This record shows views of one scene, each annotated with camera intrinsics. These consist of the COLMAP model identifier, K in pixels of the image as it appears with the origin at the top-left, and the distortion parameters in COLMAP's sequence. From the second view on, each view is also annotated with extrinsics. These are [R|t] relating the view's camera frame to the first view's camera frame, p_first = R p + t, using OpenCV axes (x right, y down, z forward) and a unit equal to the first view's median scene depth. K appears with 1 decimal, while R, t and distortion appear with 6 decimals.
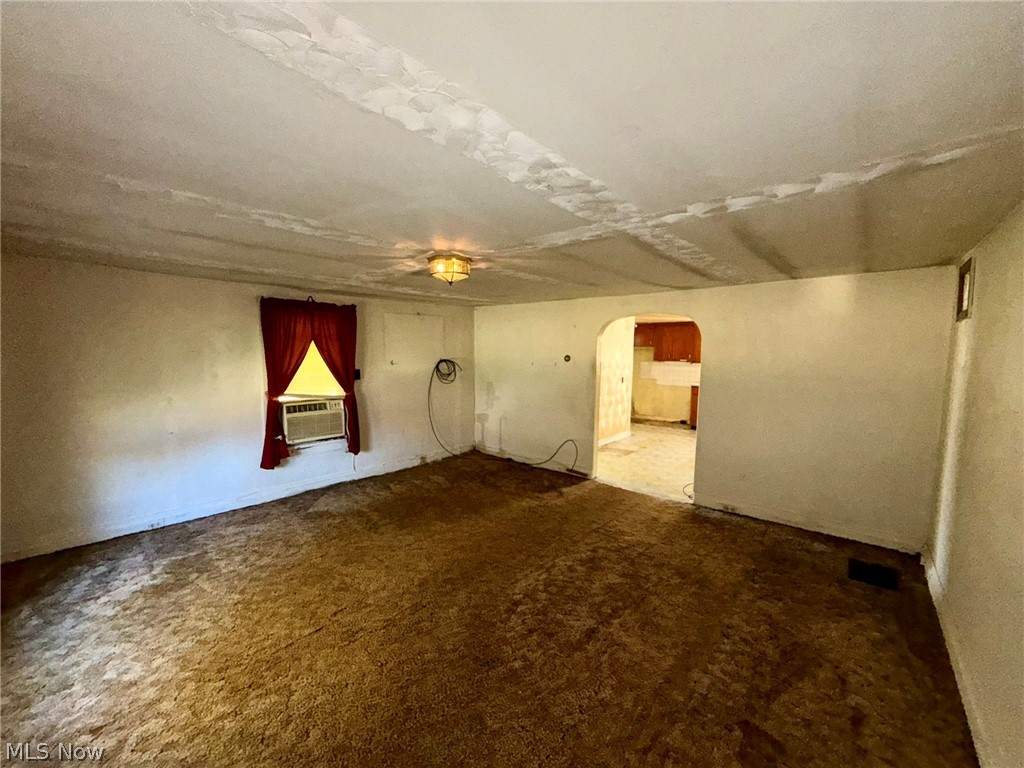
lens RADIAL K [[410.7, 0, 512.0], [0, 410.7, 384.0], [0, 0, 1]] dist [0.001722, 0.000122]
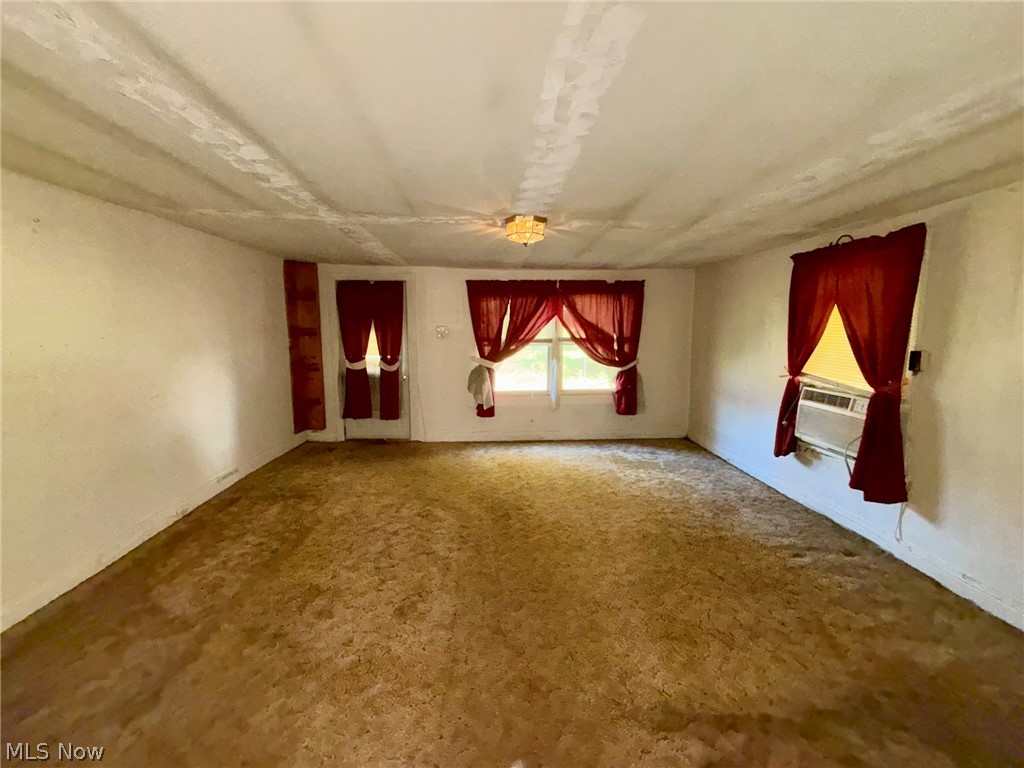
lens RADIAL K [[410.7, 0, 512.0], [0, 410.7, 384.0], [0, 0, 1]] dist [0.001722, 0.000122]
pose [[-0.721917, 0.077236, -0.687655, 0.403454], [-0.070947, 0.980253, 0.184582, -0.063663], [0.688333, 0.182040, -0.702182, 1.180016]]
